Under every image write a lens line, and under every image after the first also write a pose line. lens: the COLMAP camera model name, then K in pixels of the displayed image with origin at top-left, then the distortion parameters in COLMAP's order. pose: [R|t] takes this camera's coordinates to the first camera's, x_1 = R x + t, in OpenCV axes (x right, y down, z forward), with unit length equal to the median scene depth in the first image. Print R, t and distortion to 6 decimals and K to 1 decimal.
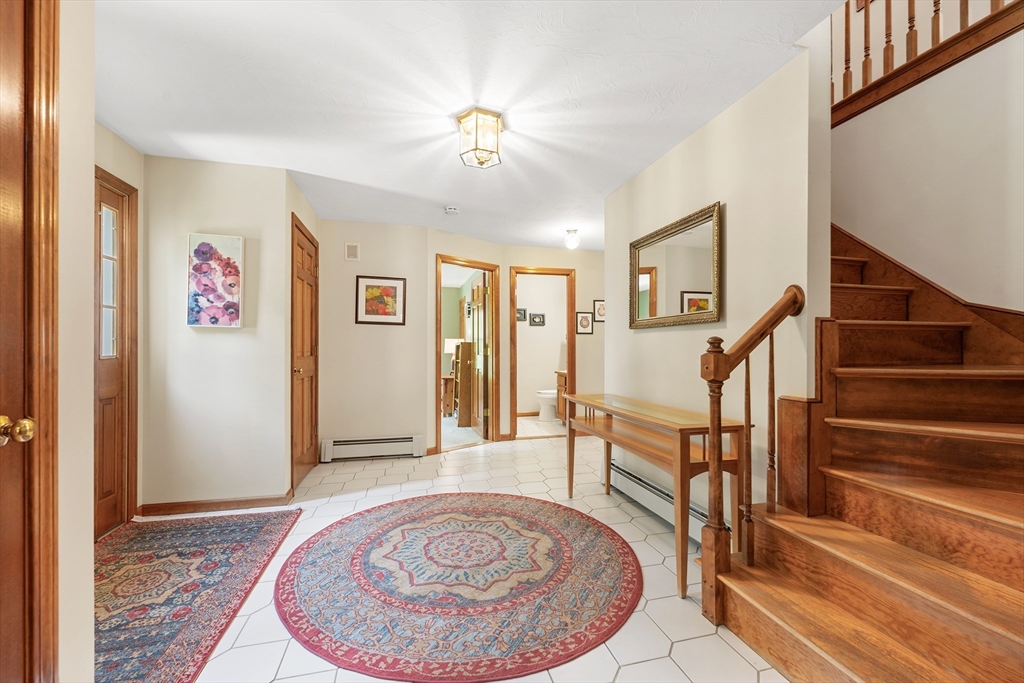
lens RADIAL K [[412.8, 0, 511.7], [0, 412.8, 348.7], [0, 0, 1]] dist [-0.003789, -0.000002]
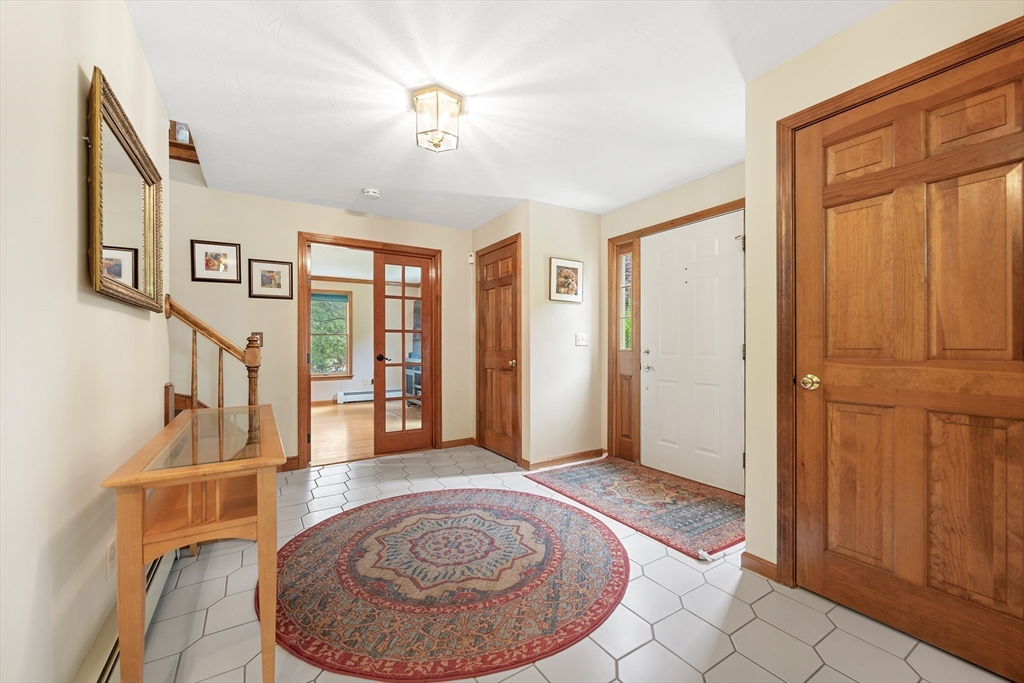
lens RADIAL K [[412.8, 0, 511.3], [0, 412.8, 345.7], [0, 0, 1]] dist [-0.003789, -0.000002]
pose [[-0.955010, 0.001658, -0.296571, 0.047291], [0.003243, 0.999983, -0.004852, 0.010997], [0.296557, -0.005596, -0.954999, 2.087687]]
